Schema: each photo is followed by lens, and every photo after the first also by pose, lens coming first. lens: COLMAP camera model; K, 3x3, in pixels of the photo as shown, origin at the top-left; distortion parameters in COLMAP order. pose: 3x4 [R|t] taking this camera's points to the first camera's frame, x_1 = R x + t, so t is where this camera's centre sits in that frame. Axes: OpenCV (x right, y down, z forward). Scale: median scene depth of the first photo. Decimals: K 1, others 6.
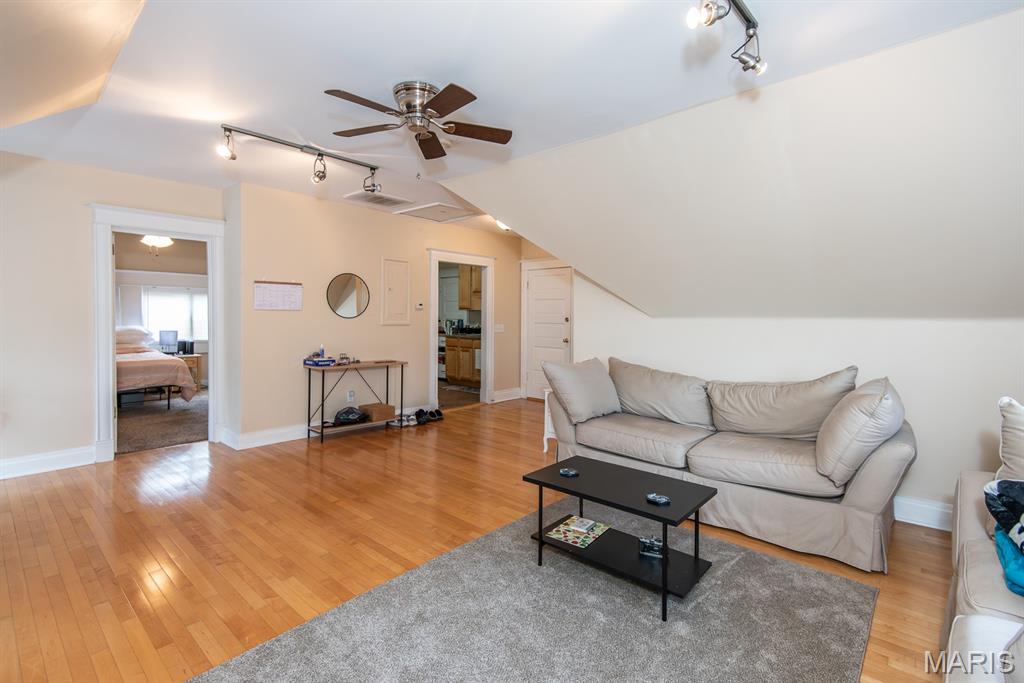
lens RADIAL K [[480.0, 0, 514.1], [0, 480.0, 324.5], [0, 0, 1]] dist [0.026845, -0.010526]
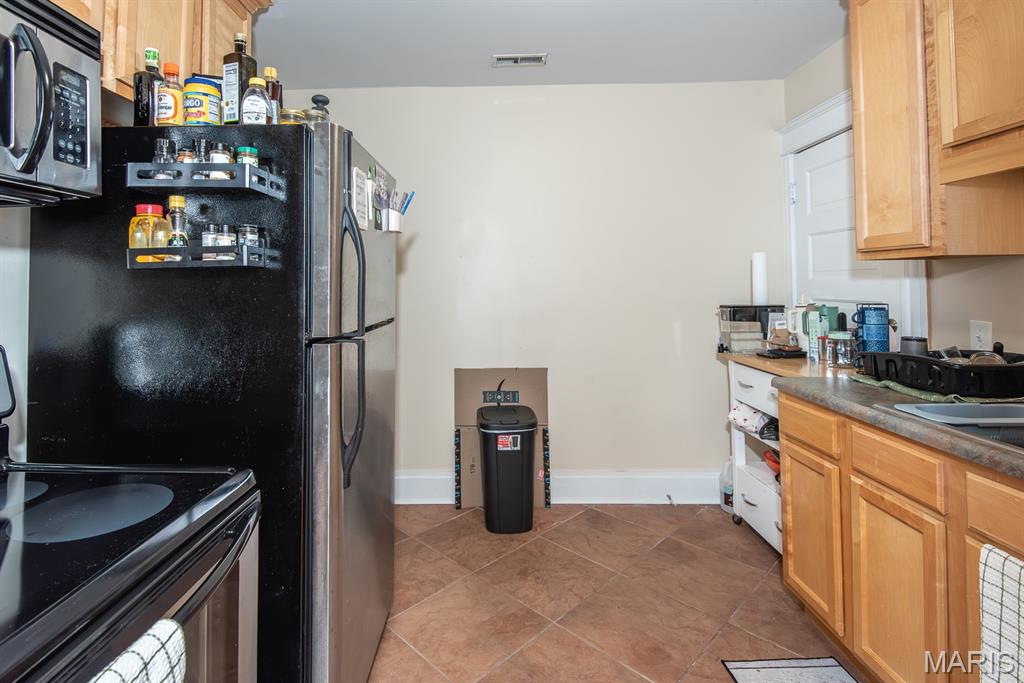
lens RADIAL K [[495.1, 0, 472.7], [0, 495.1, 276.8], [0, 0, 1]] dist [-0.011019, -0.002594]
pose [[0.646089, -0.028605, -0.762726, -0.101831], [-0.001950, 0.999232, -0.039126, -0.024462], [0.763259, 0.026767, 0.645538, 1.223141]]
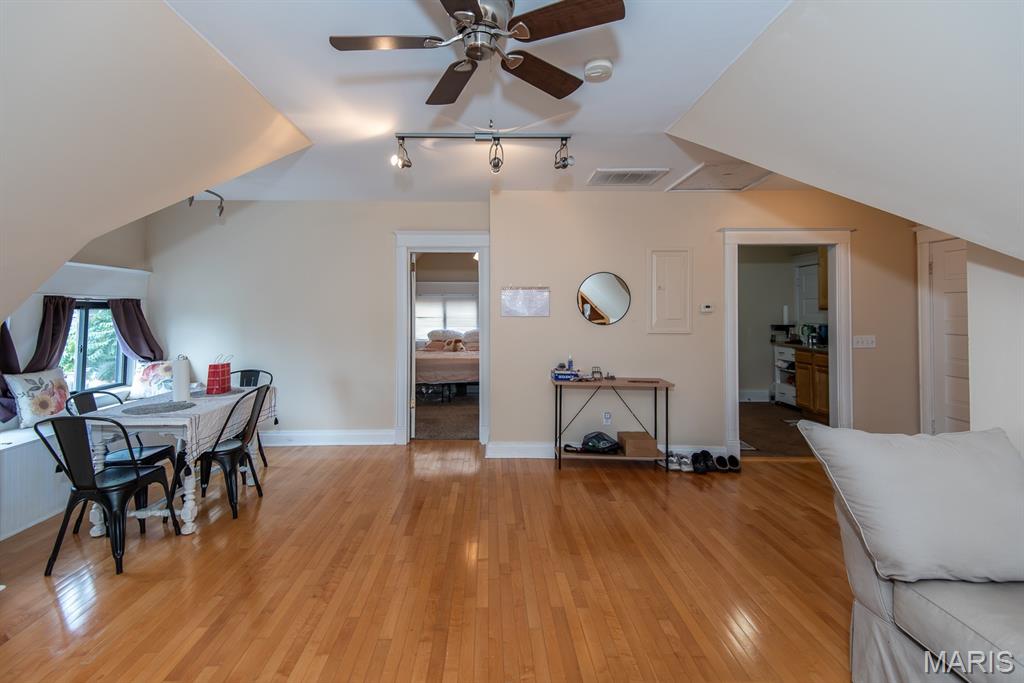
lens RADIAL K [[480.0, 0, 490.8], [0, 480.0, 304.8], [0, 0, 1]] dist [0.026845, -0.010526]
pose [[0.666018, -0.020849, -0.745644, 0.153804], [-0.008625, 0.999327, -0.035646, -0.016806], [0.745886, 0.030172, 0.665390, 0.292182]]
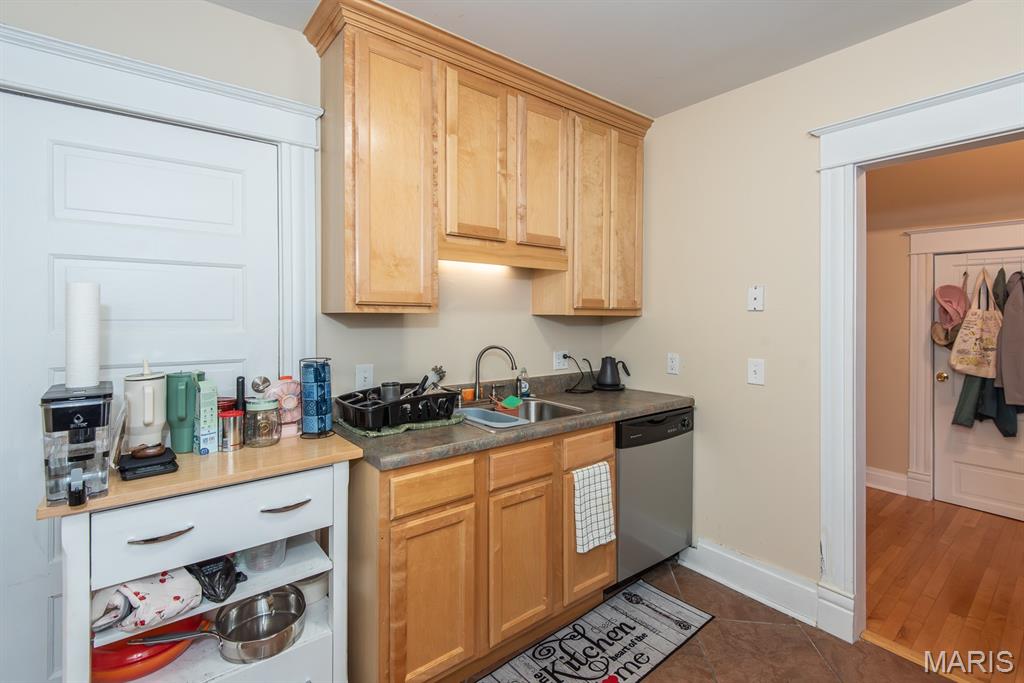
lens RADIAL K [[480.0, 0, 502.5], [0, 480.0, 316.3], [0, 0, 1]] dist [0.026845, -0.010526]
pose [[0.148378, -0.010760, 0.988872, -0.500058], [0.021577, 0.999738, 0.007641, -0.048040], [-0.988695, 0.020203, 0.148571, 1.513858]]
